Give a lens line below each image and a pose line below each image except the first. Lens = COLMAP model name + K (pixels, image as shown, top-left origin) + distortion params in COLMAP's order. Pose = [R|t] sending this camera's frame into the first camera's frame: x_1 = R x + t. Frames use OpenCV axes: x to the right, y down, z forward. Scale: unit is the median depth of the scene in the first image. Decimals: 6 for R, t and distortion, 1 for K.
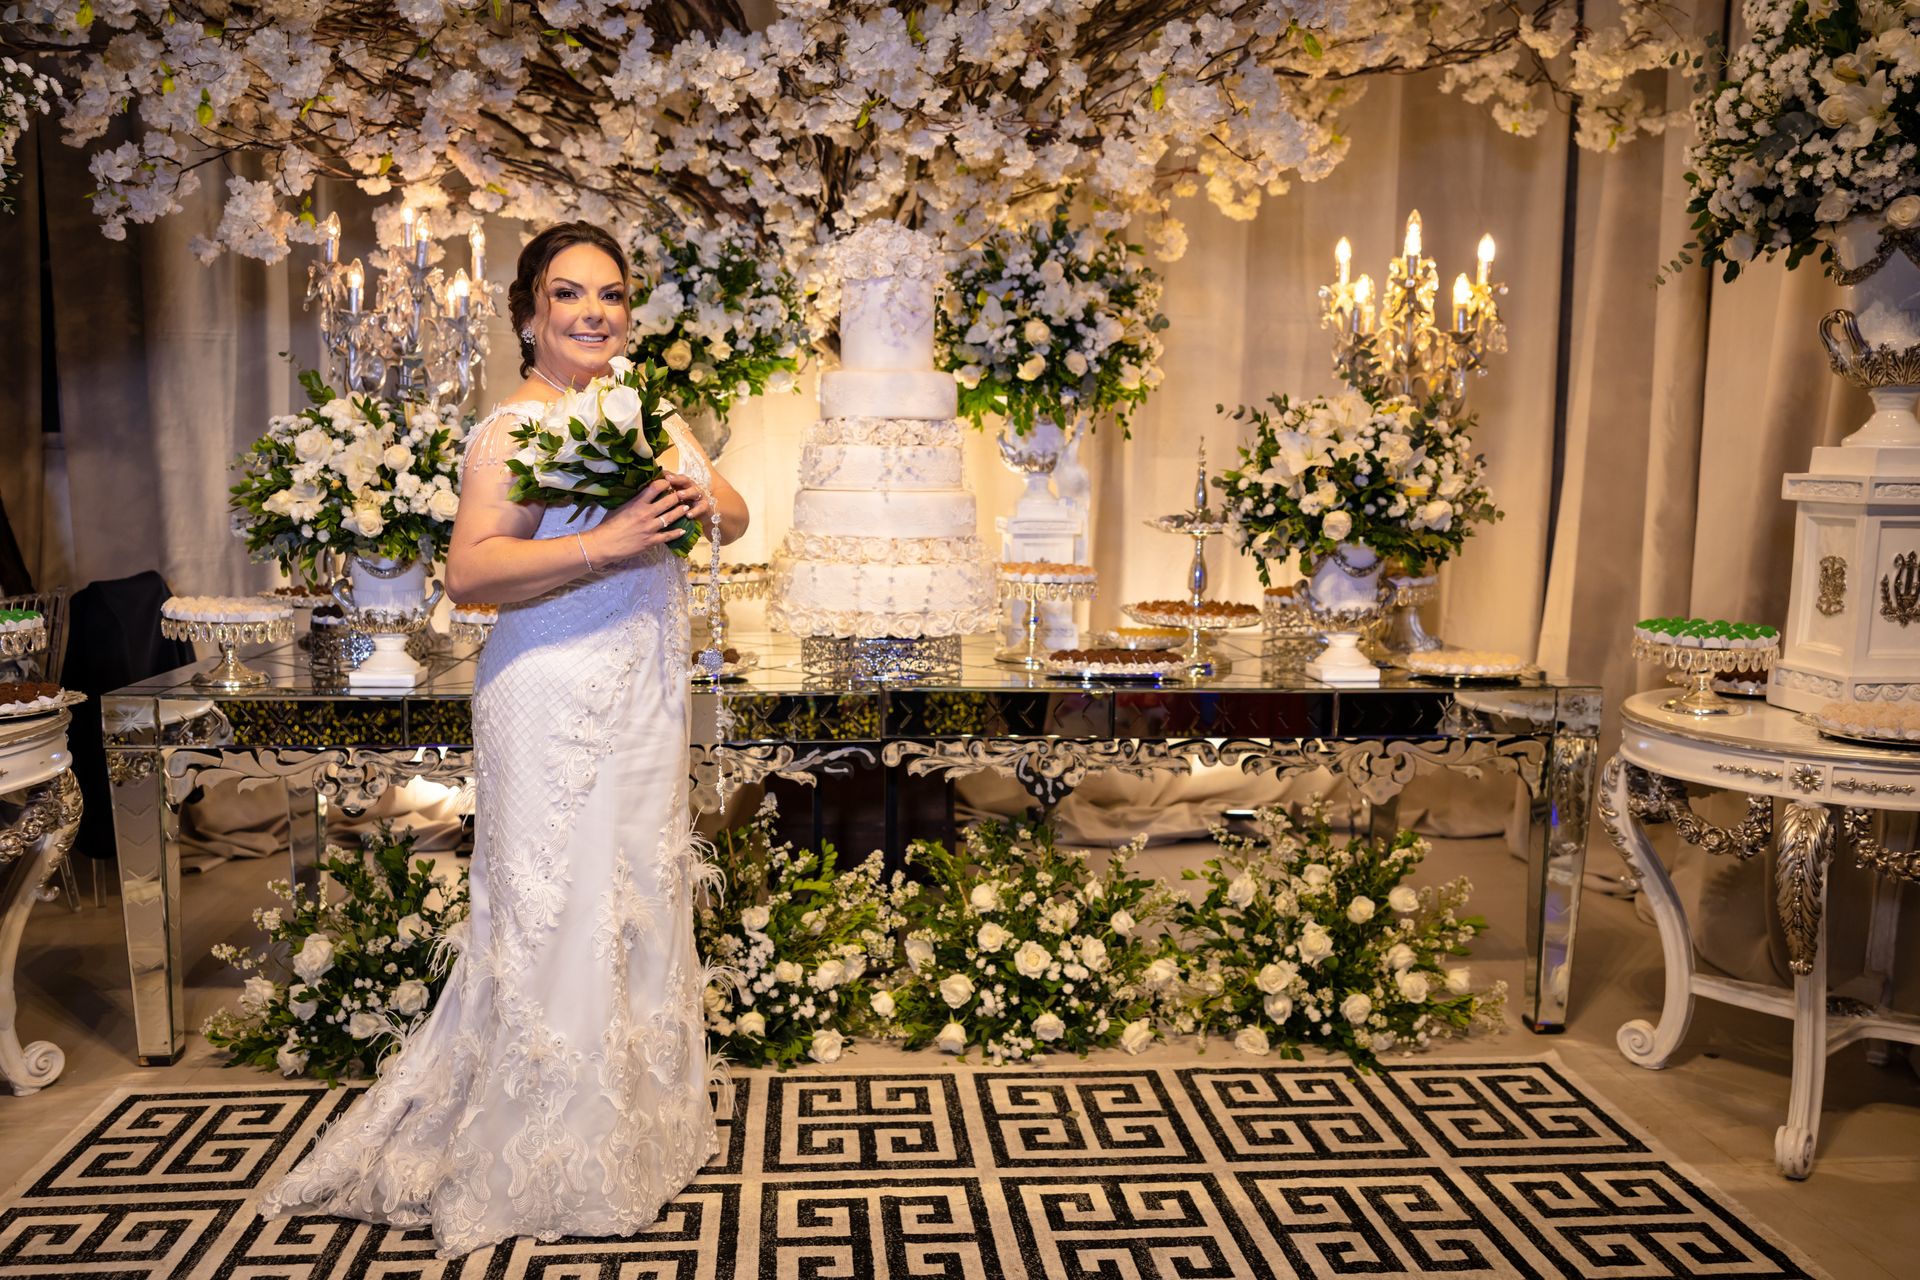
lens RADIAL K [[1646.1, 0, 937.0], [0, 1646.1, 669.0], [0, 0, 1]] dist [-0.000368, 0.008965]
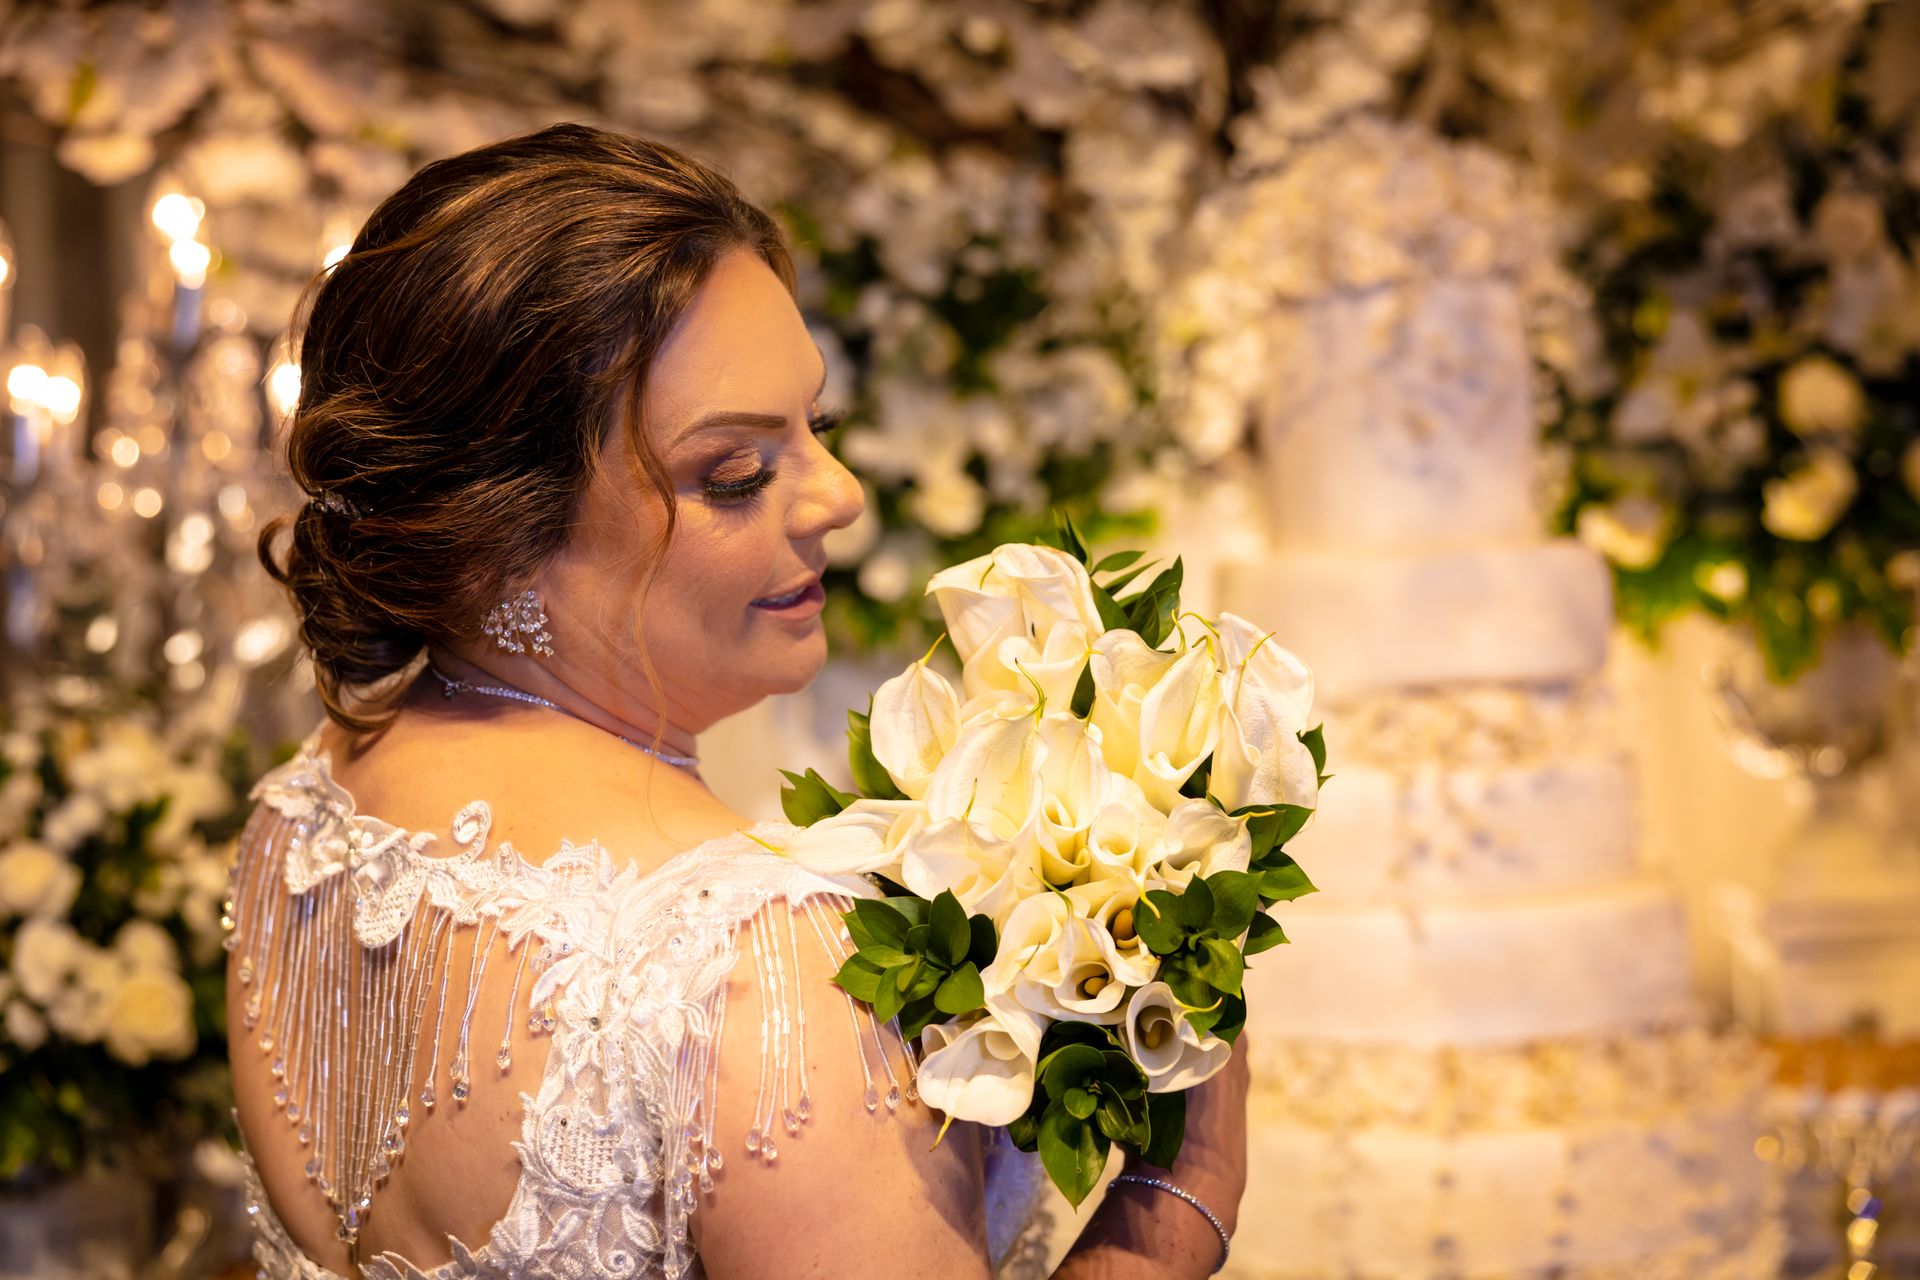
lens RADIAL K [[2987.7, 0, 955.5], [0, 2987.7, 645.4], [0, 0, 1]] dist [0.019331, 0.000000]
pose [[0.982010, -0.053841, -0.180989, -0.009607], [0.032971, 0.992655, -0.116403, -0.088818], [0.185927, 0.108342, 0.976572, 0.364944]]
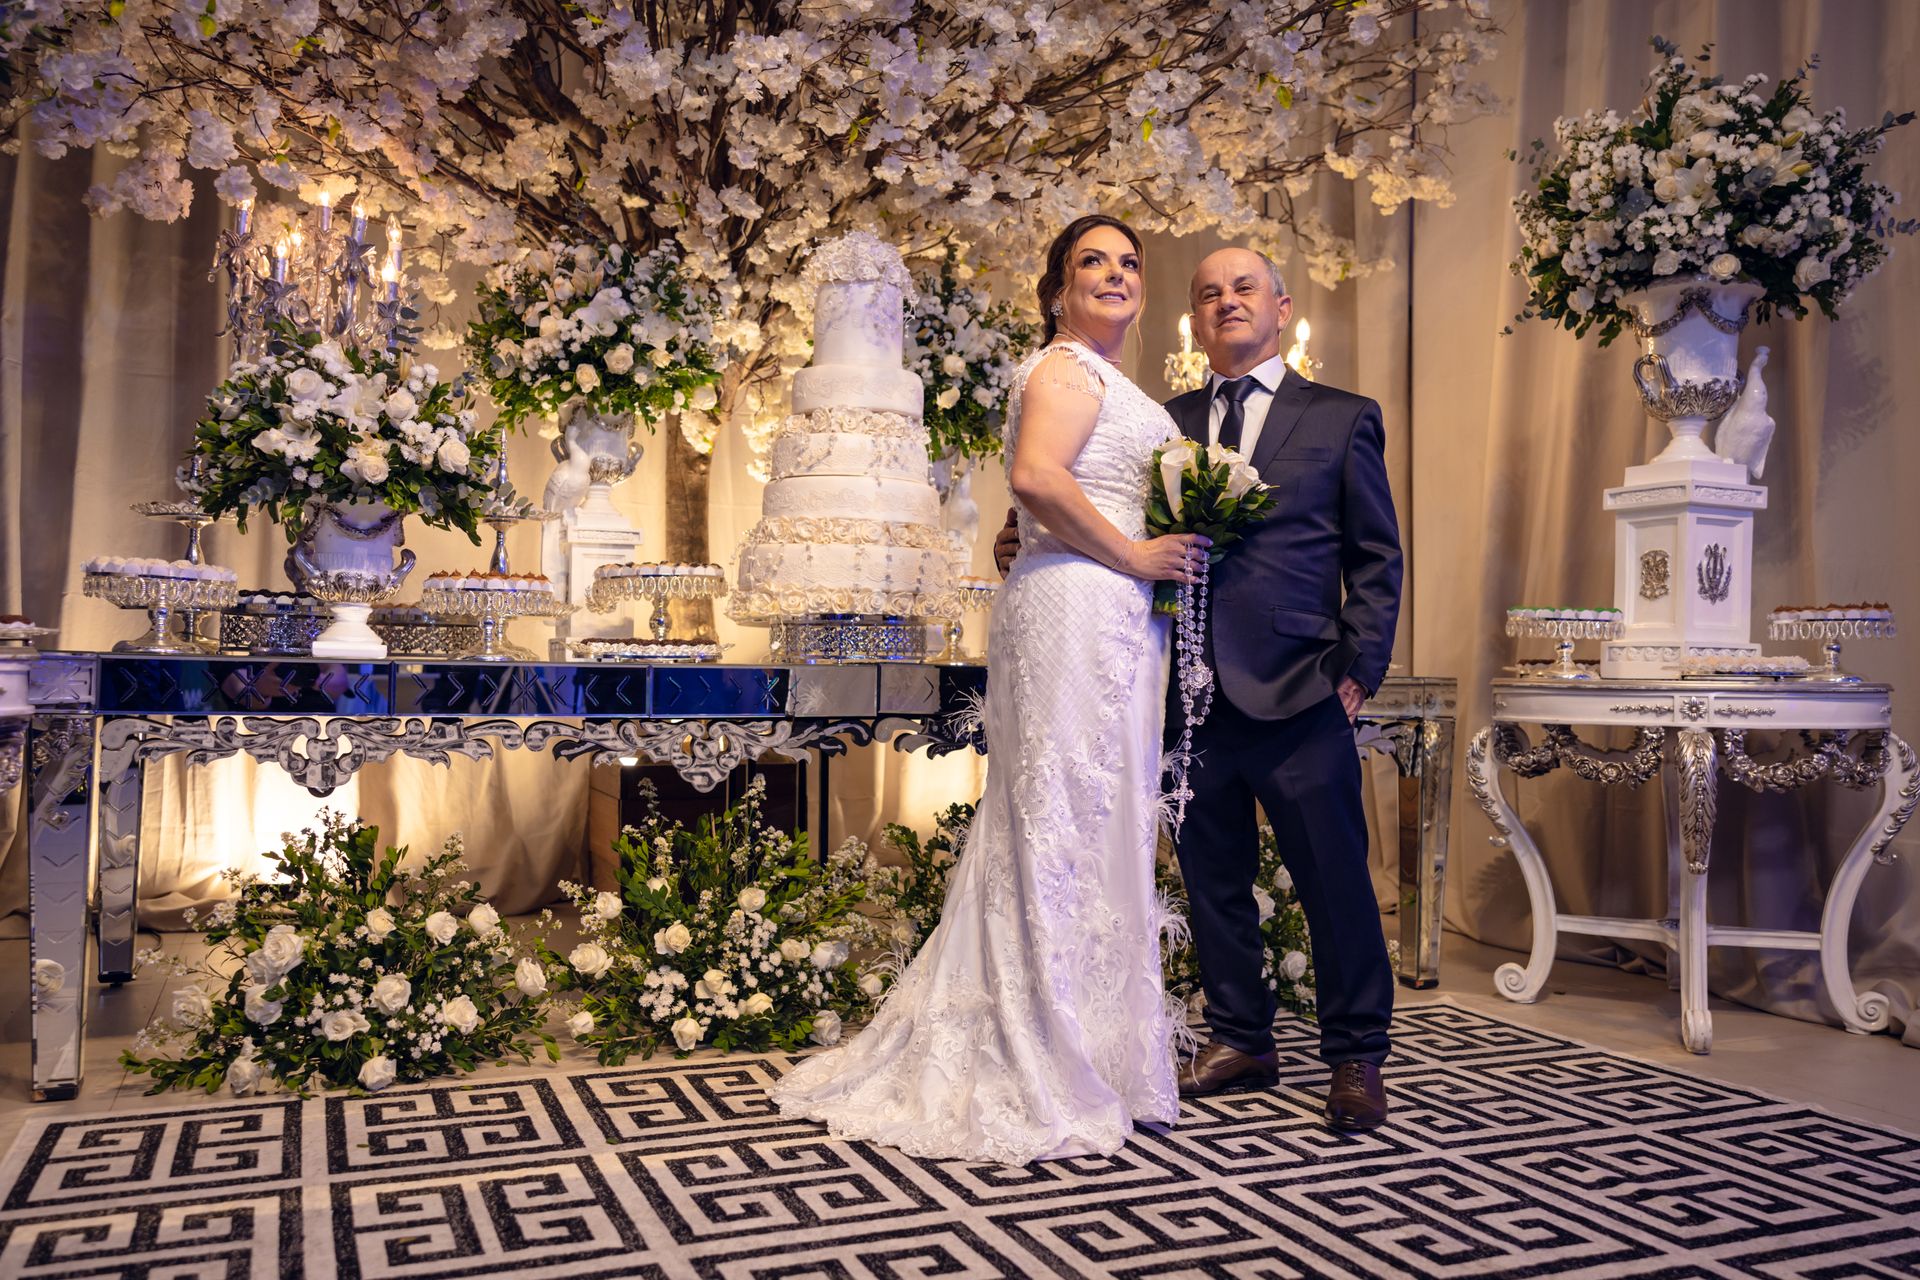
lens RADIAL K [[1556.2, 0, 970.4], [0, 1556.2, 661.5], [0, 0, 1]] dist [0.003752, 0.000172]
pose [[0.945638, 0.012878, 0.324966, -0.280020], [0.031119, 0.991048, -0.129831, 0.130832], [-0.323729, 0.132886, 0.936772, 0.071235]]
